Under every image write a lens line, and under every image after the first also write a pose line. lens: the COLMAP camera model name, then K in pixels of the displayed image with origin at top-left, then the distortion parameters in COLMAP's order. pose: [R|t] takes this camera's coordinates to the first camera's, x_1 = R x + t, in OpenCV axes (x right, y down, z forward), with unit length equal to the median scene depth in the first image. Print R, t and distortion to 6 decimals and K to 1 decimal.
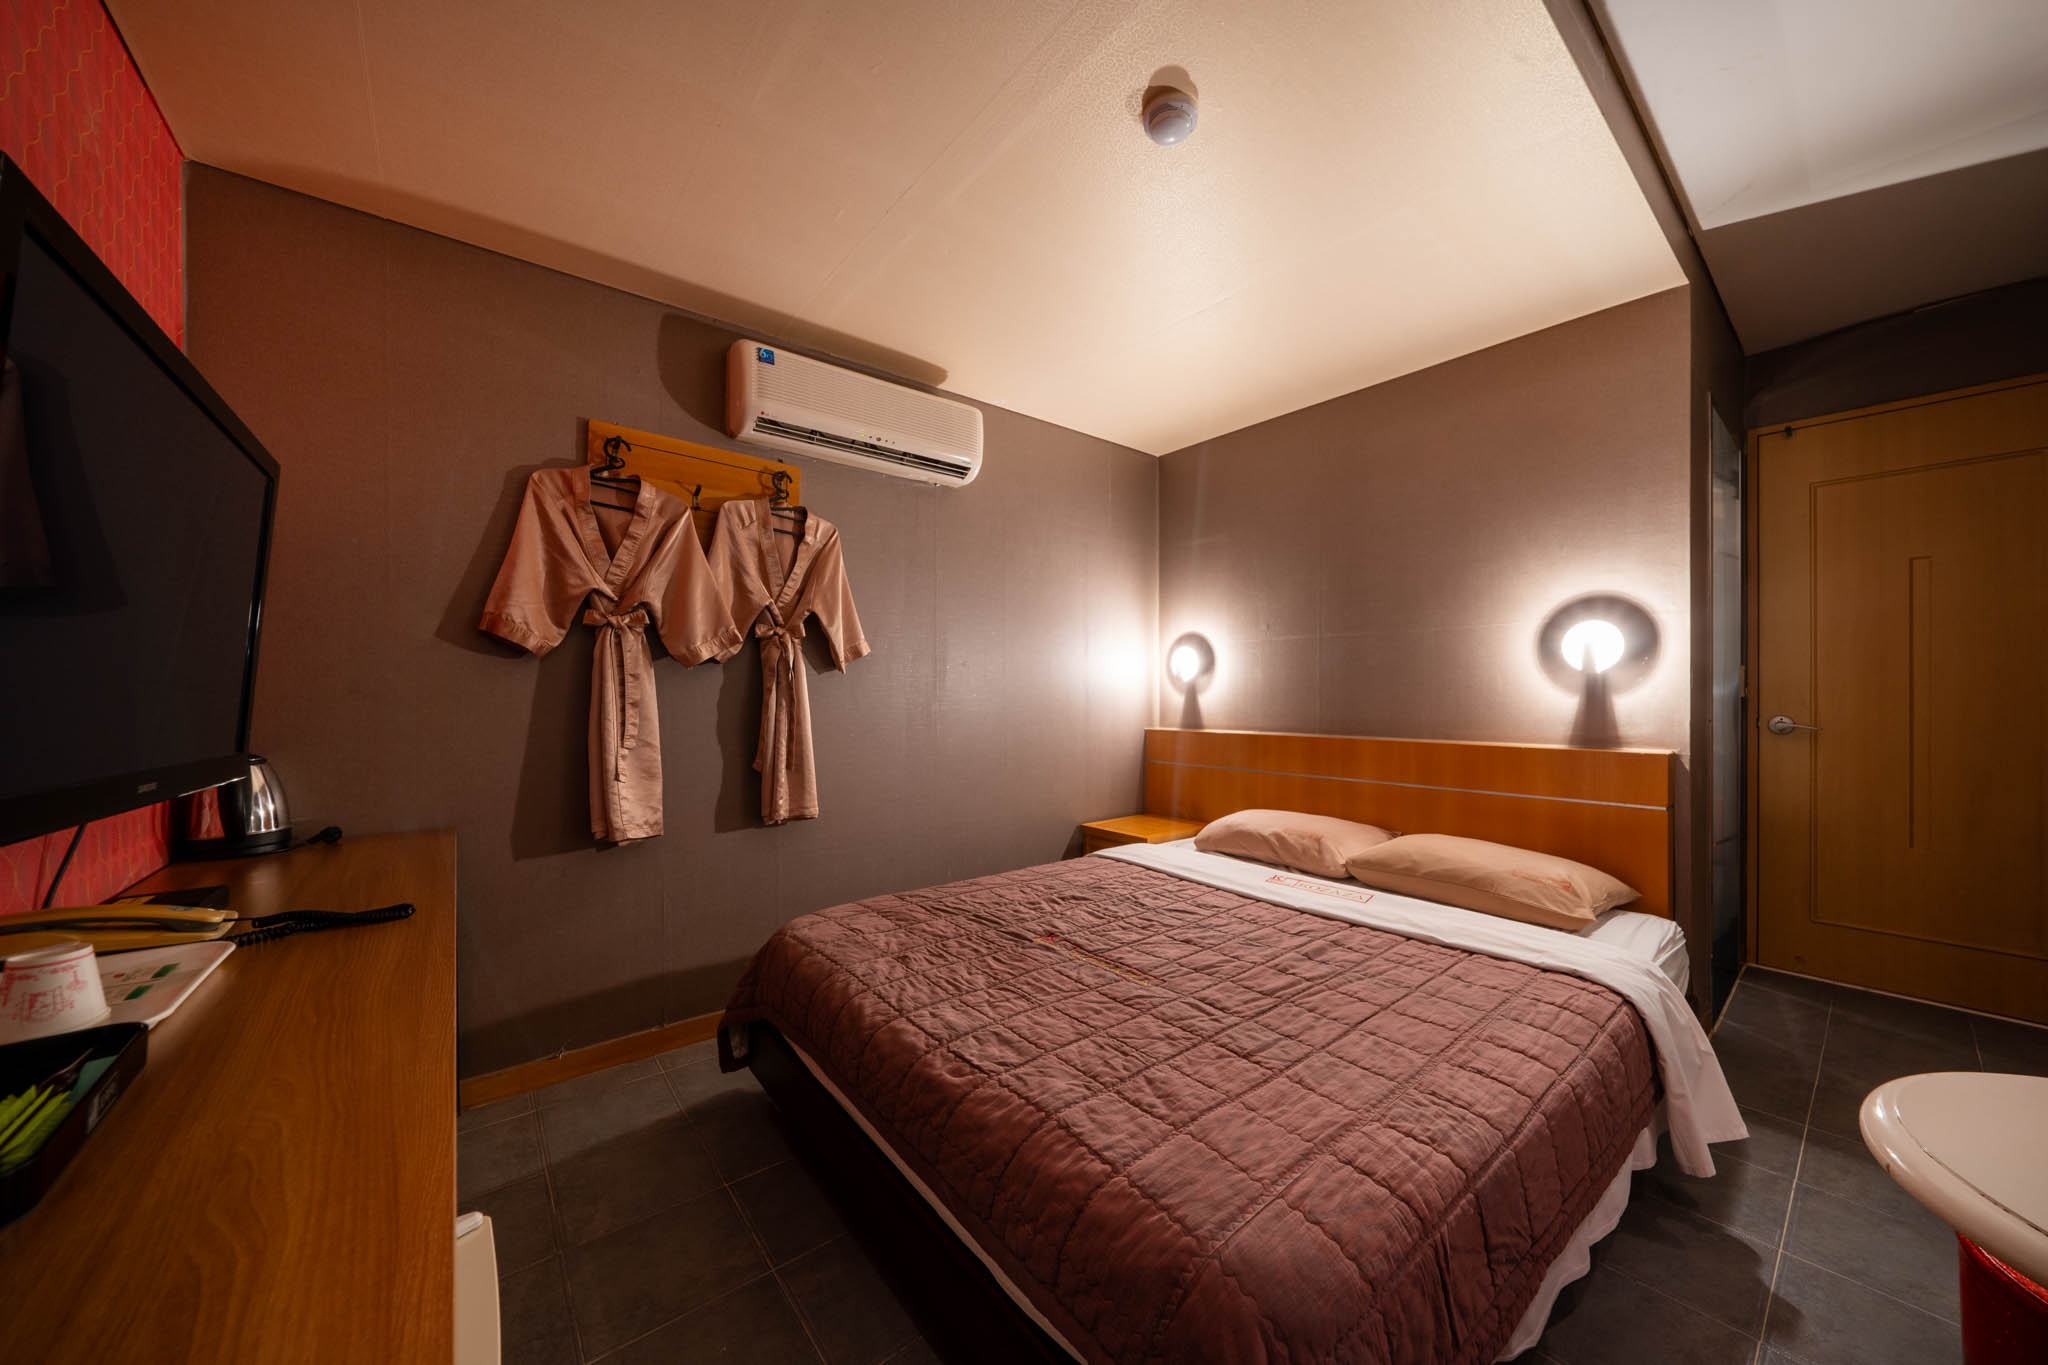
lens RADIAL K [[715.4, 0, 1035.4], [0, 715.4, 680.2], [0, 0, 1]] dist [0.007379, -0.000097]
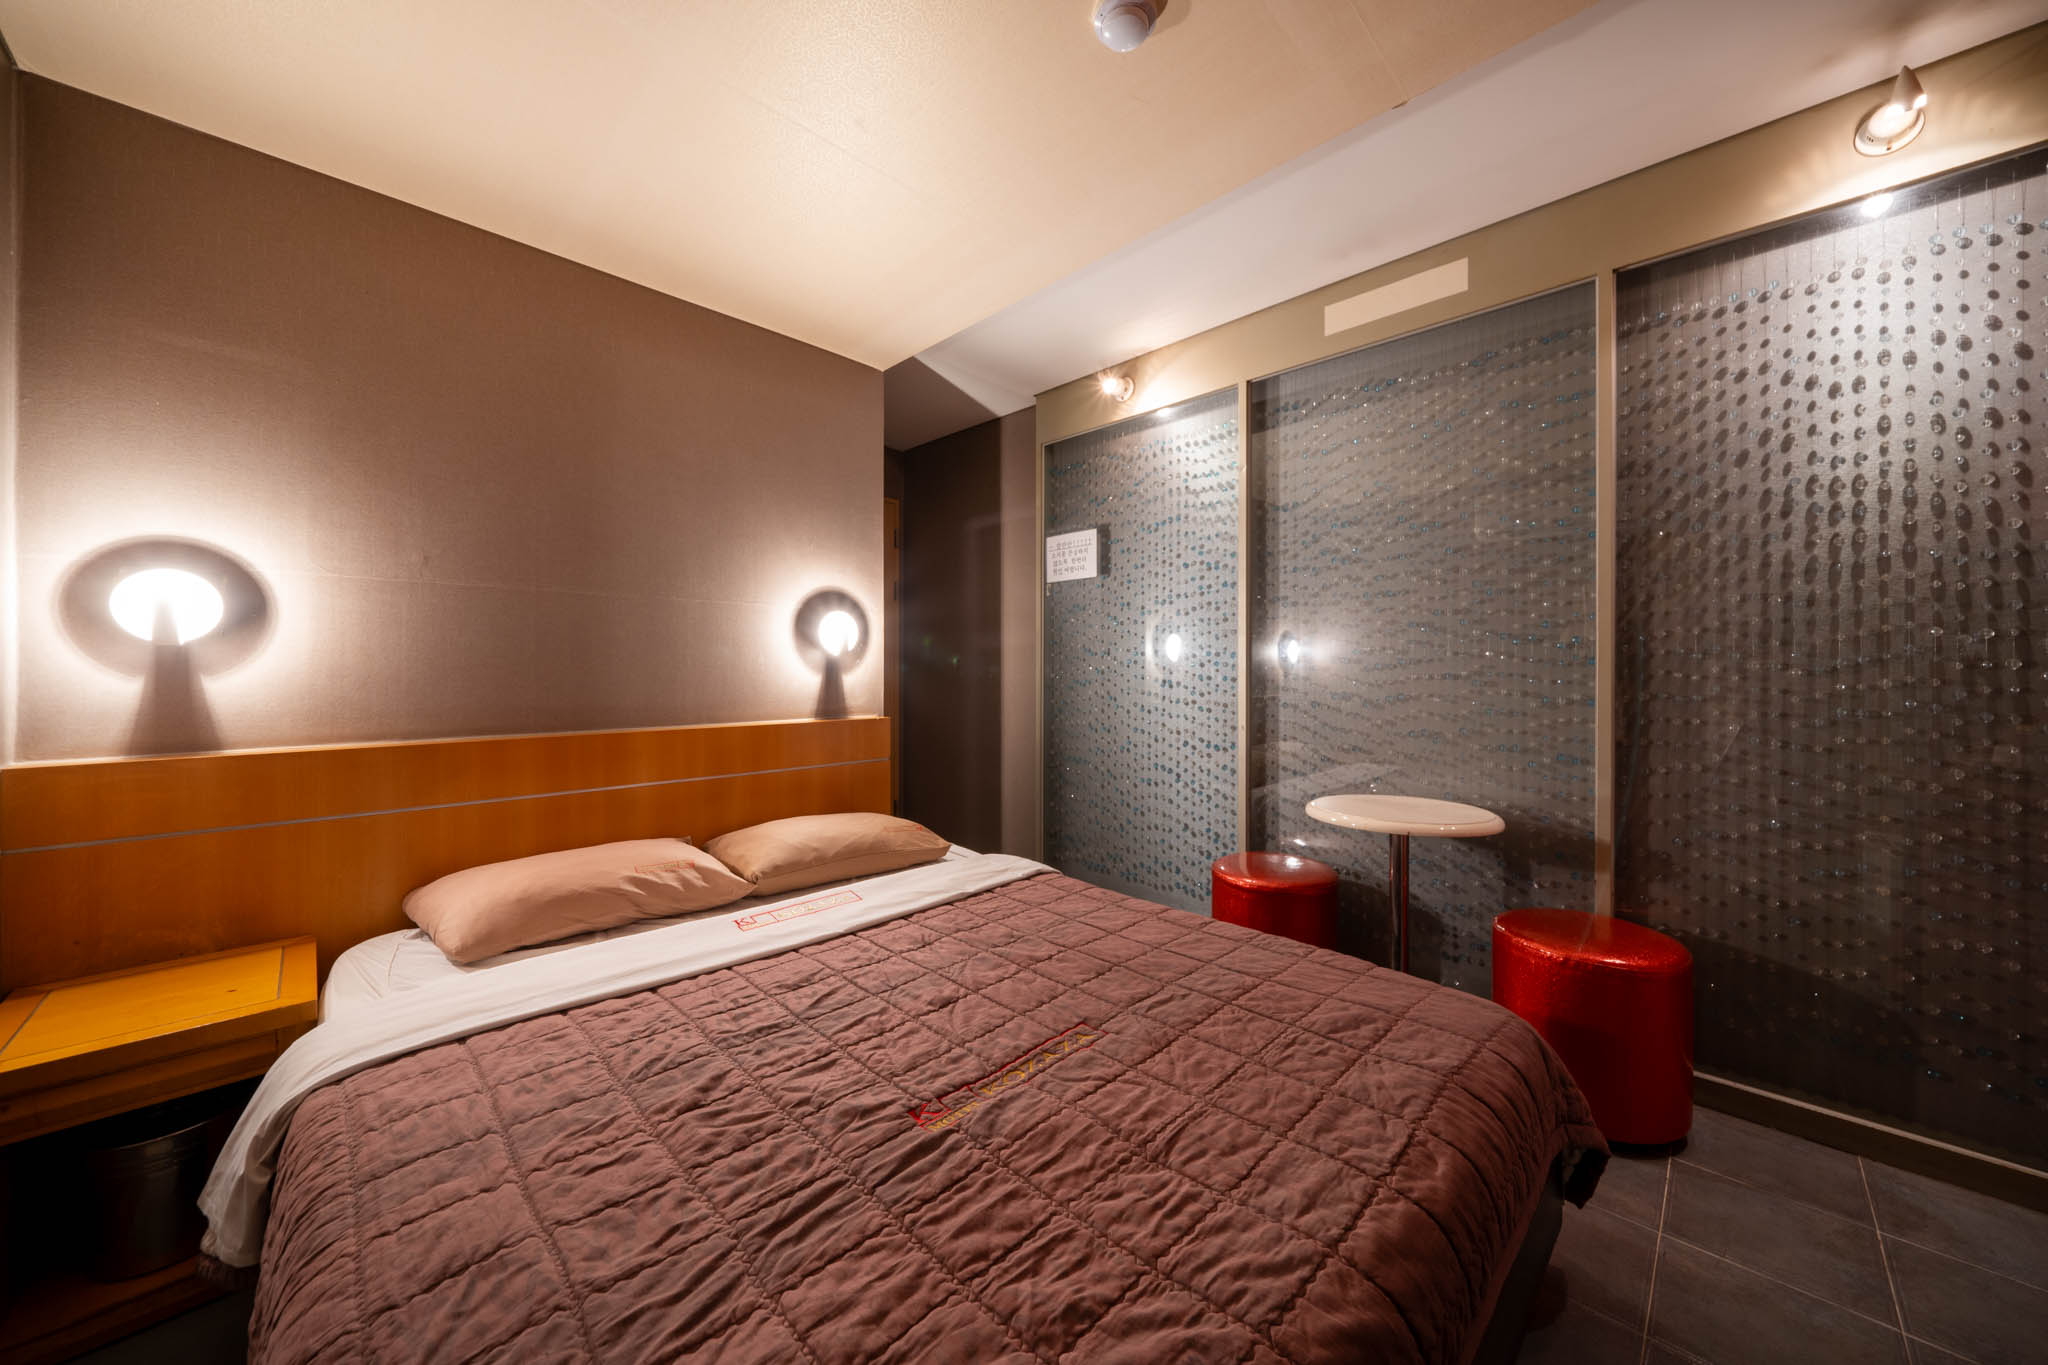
lens RADIAL K [[715.4, 0, 1035.4], [0, 715.4, 680.2], [0, 0, 1]] dist [0.007379, -0.000097]
pose [[-0.110346, -0.009100, 0.993852, -0.461077], [-0.018997, 0.999795, 0.007045, 0.015766], [-0.993712, -0.018103, -0.110497, 0.842606]]
